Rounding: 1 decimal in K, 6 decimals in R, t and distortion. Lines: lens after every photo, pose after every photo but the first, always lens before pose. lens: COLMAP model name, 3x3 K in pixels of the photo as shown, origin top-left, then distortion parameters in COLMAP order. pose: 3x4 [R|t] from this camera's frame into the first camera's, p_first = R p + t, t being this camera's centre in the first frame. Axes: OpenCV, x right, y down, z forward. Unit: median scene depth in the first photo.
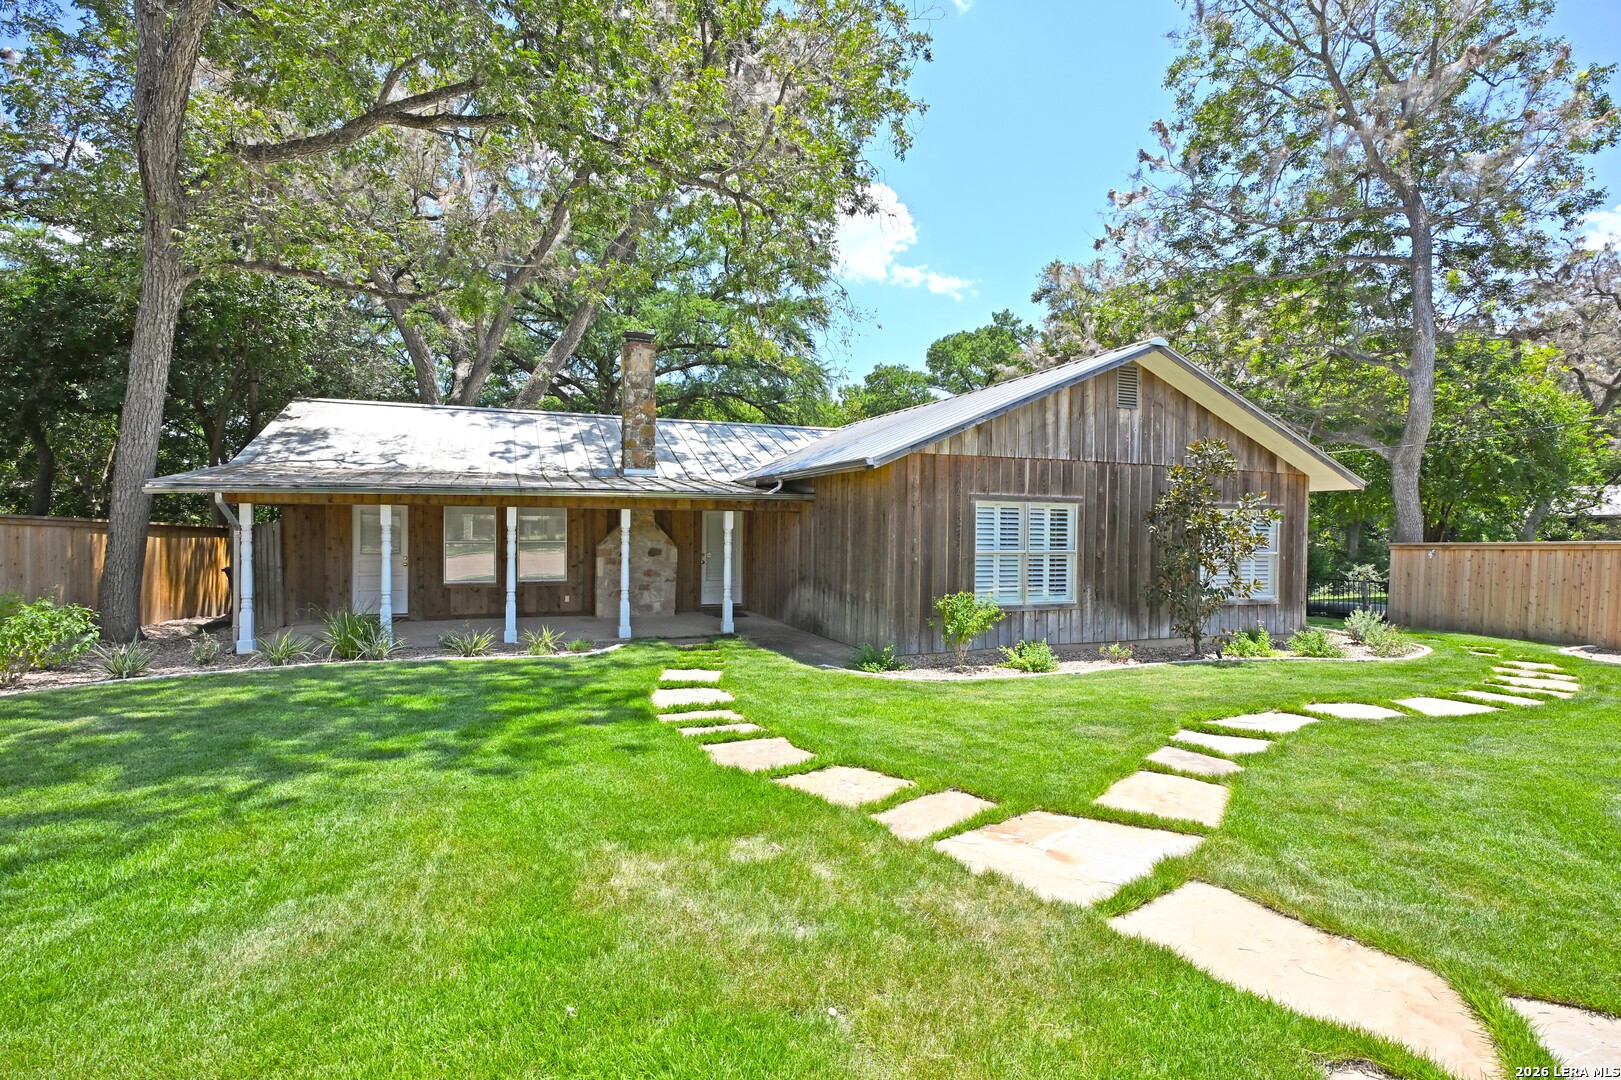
lens RADIAL K [[790.7, 0, 811.2], [0, 790.7, 539.1], [0, 0, 1]] dist [-0.005695, 0.002910]
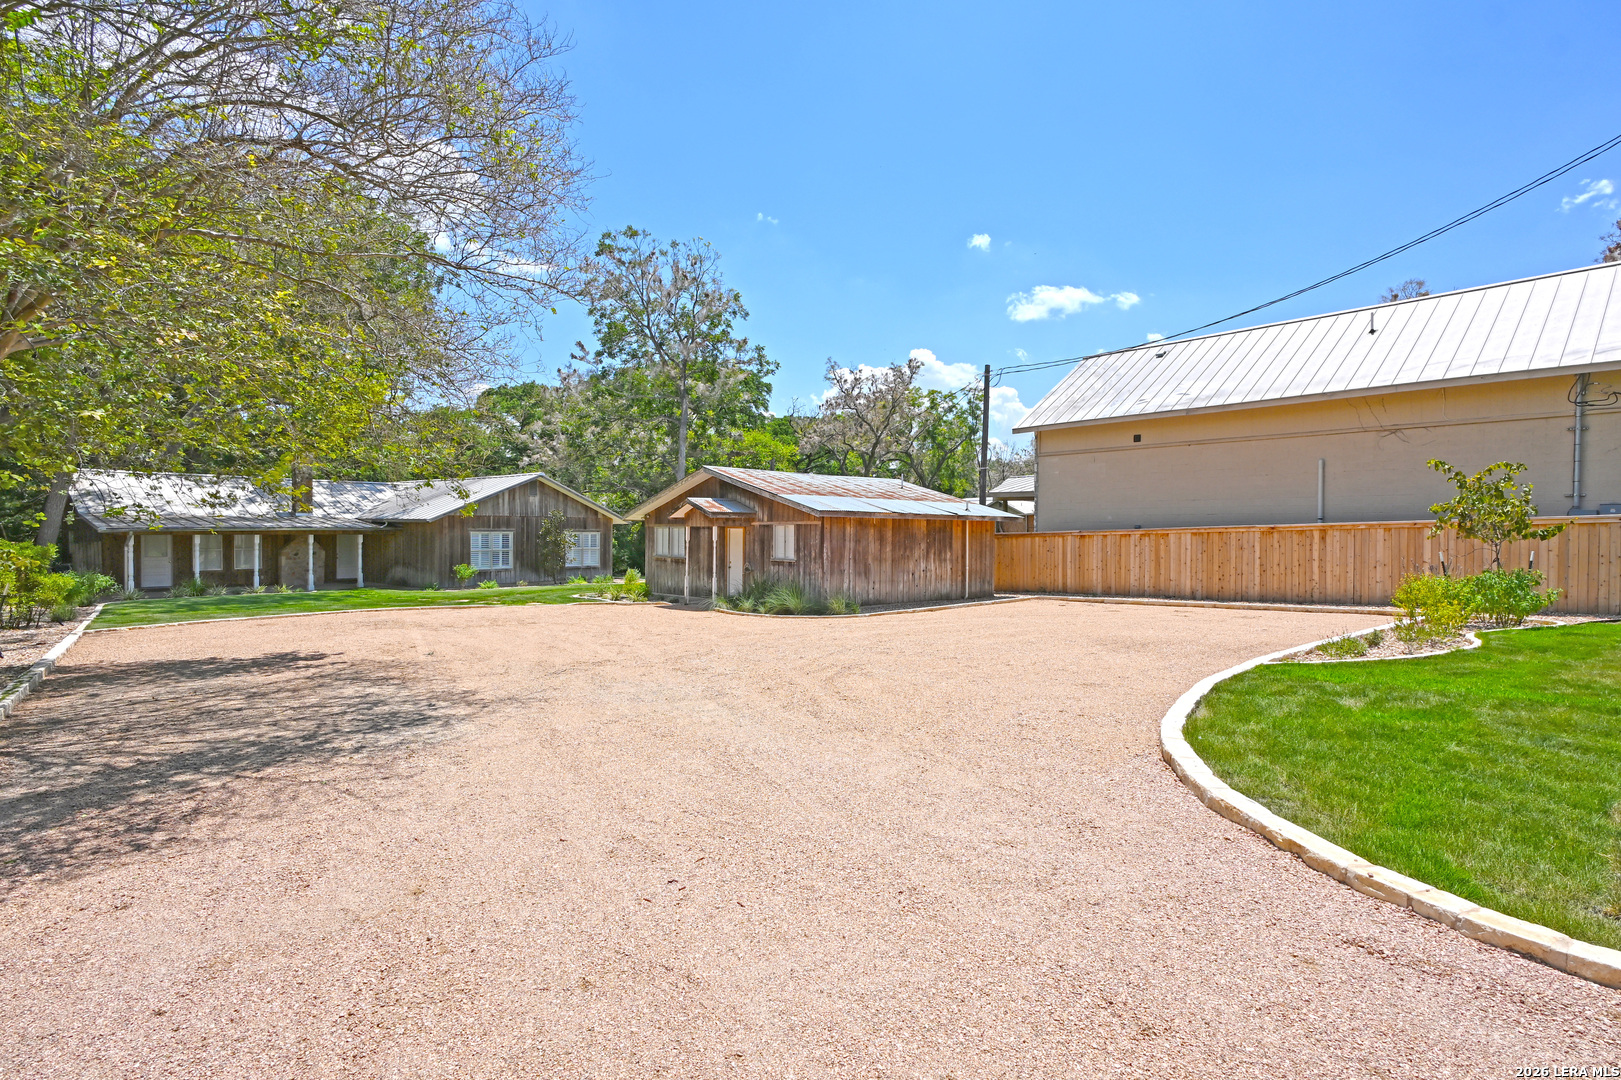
lens RADIAL K [[790.7, 0, 821.5], [0, 790.7, 533.6], [0, 0, 1]] dist [-0.005695, 0.002910]
pose [[0.859743, -0.013683, 0.510543, -0.134600], [0.012046, 0.999906, 0.006514, -0.042233], [-0.510585, 0.000550, 0.859827, -1.824070]]
